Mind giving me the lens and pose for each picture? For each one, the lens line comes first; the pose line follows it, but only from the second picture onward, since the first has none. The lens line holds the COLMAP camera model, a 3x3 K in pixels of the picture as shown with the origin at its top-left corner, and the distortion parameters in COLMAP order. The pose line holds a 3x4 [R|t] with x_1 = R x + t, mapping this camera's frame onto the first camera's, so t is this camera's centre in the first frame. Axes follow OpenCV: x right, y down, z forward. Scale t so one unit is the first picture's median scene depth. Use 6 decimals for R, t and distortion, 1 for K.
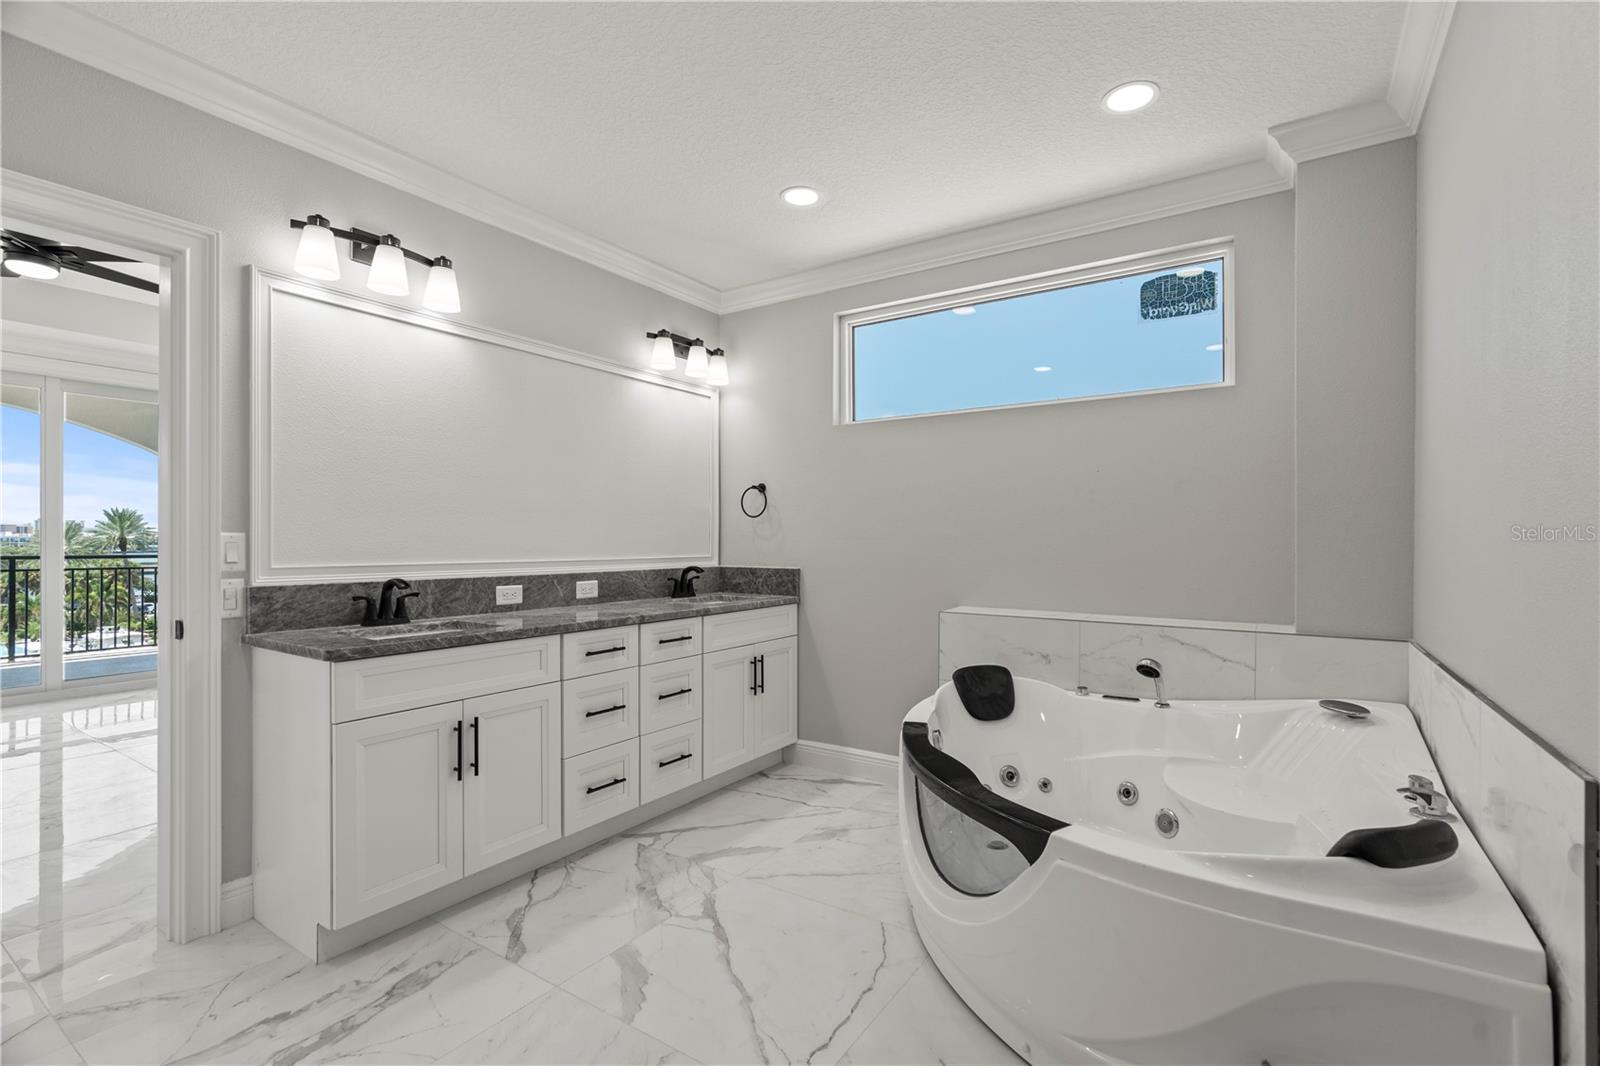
lens RADIAL K [[737.3, 0, 804.4], [0, 737.3, 546.2], [0, 0, 1]] dist [0.000017, 0.000464]
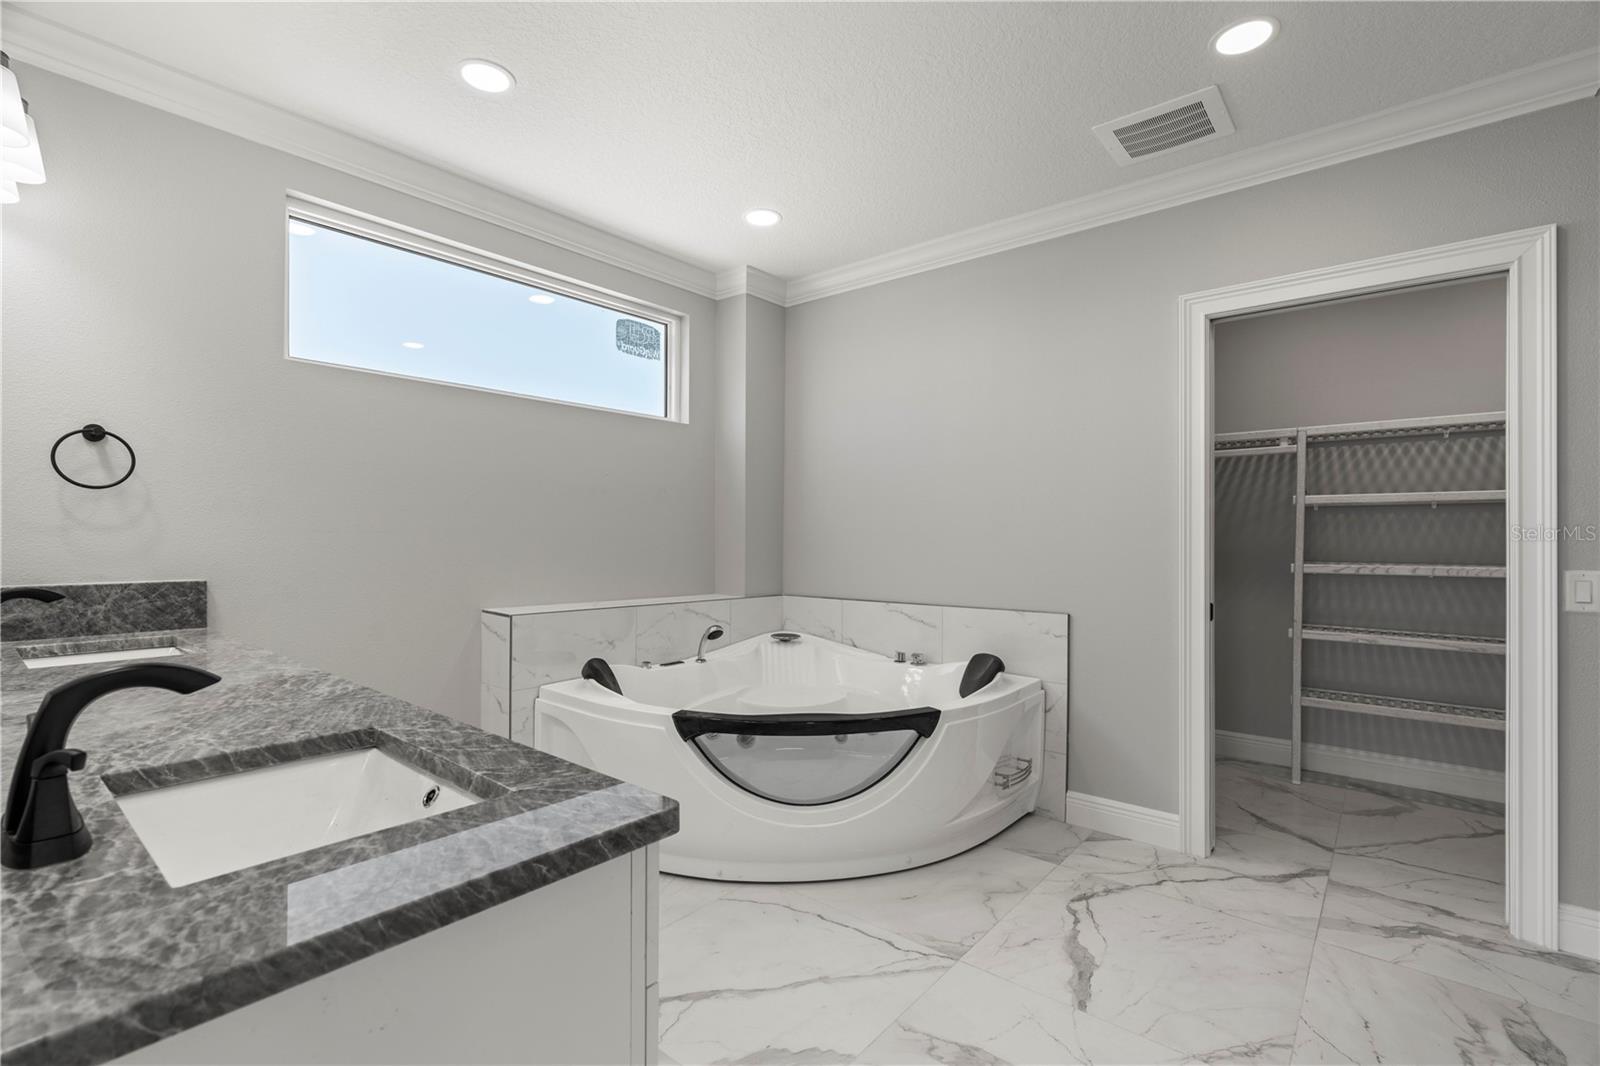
lens RADIAL K [[737.3, 0, 804.4], [0, 737.3, 546.2], [0, 0, 1]] dist [0.000017, 0.000464]
pose [[0.124367, -0.008846, 0.992197, -0.552627], [0.005911, 0.999949, 0.008174, 0.000287], [-0.992219, 0.004849, 0.124413, 0.448899]]
